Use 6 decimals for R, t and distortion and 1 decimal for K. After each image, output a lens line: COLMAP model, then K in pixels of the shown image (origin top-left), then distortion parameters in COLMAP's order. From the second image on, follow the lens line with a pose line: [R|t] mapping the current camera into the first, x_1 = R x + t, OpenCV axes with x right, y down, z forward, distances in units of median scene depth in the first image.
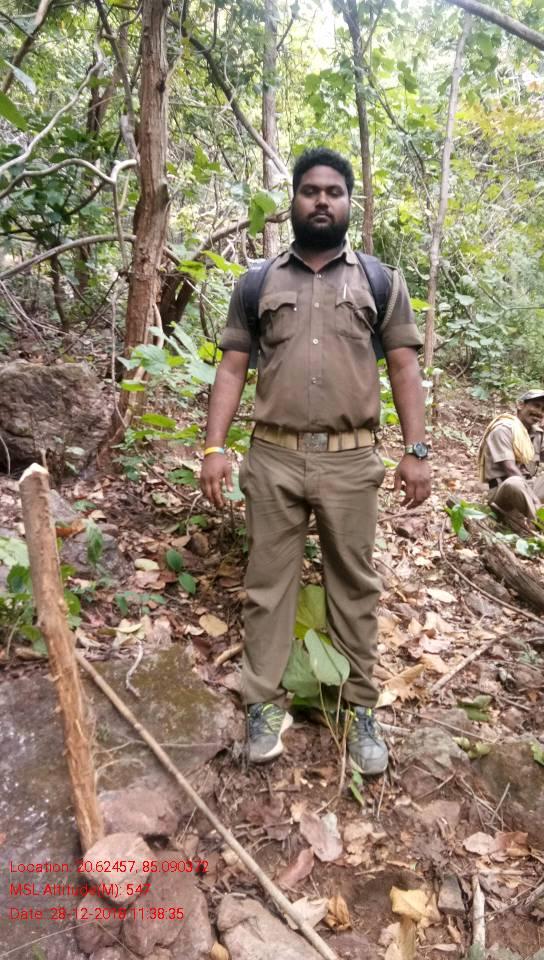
lens RADIAL K [[730.0, 0, 269.4], [0, 730.0, 481.9], [0, 0, 1]] dist [0.120759, -0.159355]
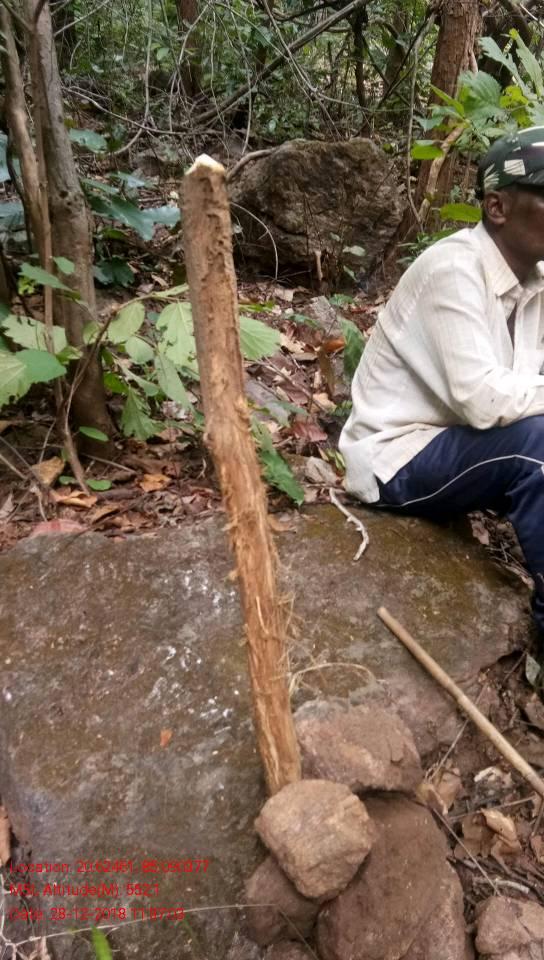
lens RADIAL K [[730.0, 0, 269.4], [0, 730.0, 481.9], [0, 0, 1]] dist [0.120759, -0.159355]
pose [[0.919408, 0.103748, -0.379376, -0.015675], [-0.022883, 0.977058, 0.211740, 0.046373], [0.392640, -0.185994, 0.900689, 0.219816]]
